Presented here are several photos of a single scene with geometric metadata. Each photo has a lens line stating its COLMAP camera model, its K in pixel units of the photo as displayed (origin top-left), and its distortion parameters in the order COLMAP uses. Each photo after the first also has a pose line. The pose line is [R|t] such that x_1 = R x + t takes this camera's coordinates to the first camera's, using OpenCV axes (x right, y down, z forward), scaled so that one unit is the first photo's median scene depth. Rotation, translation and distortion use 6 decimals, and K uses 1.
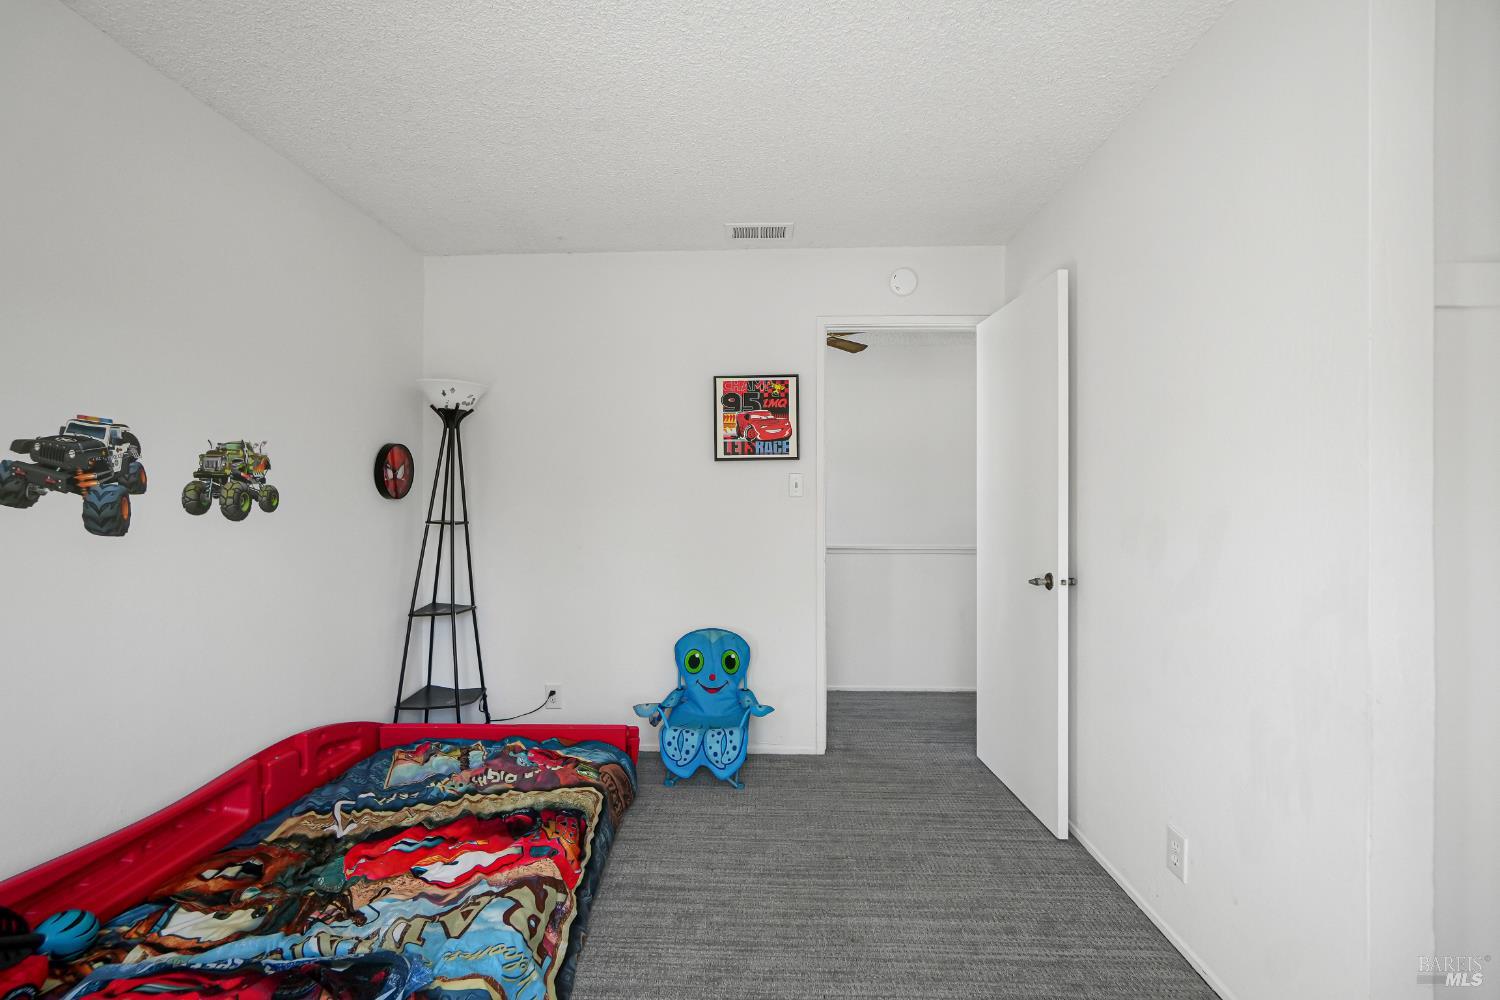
lens RADIAL K [[665.5, 0, 747.0], [0, 665.5, 498.1], [0, 0, 1]] dist [-0.001467, -0.000710]
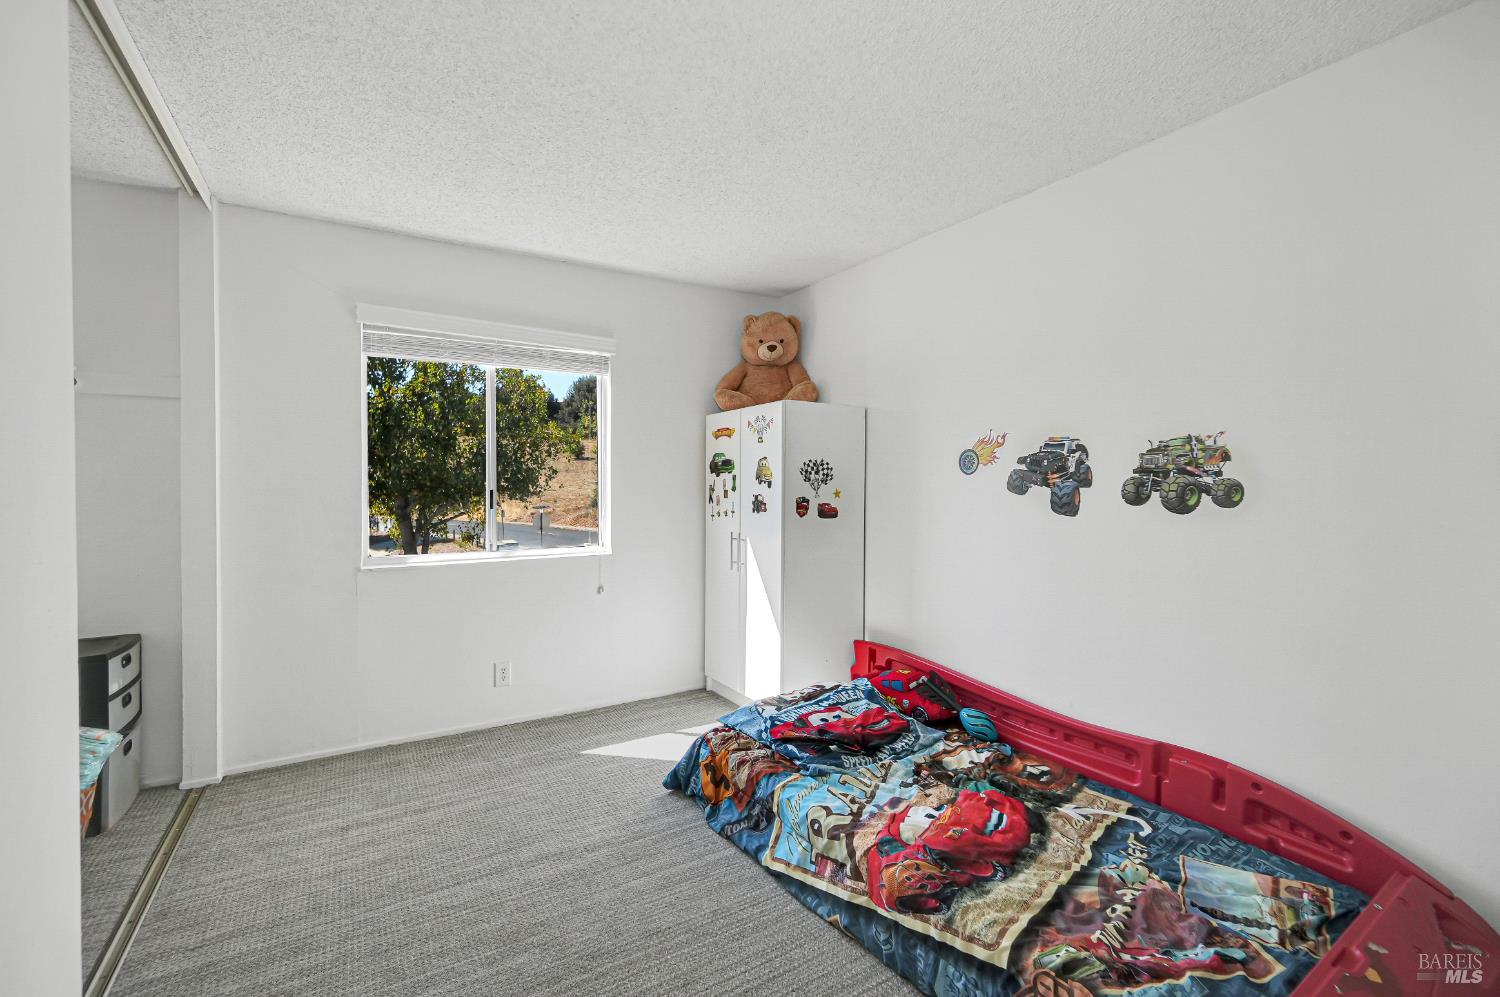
lens RADIAL K [[665.5, 0, 746.7], [0, 665.5, 492.9], [0, 0, 1]] dist [-0.001467, -0.000710]
pose [[-0.849833, -0.000406, -0.527052, 0.372435], [-0.009419, 0.999852, 0.014418, -0.007360], [0.526968, 0.017217, -0.849711, 1.637125]]
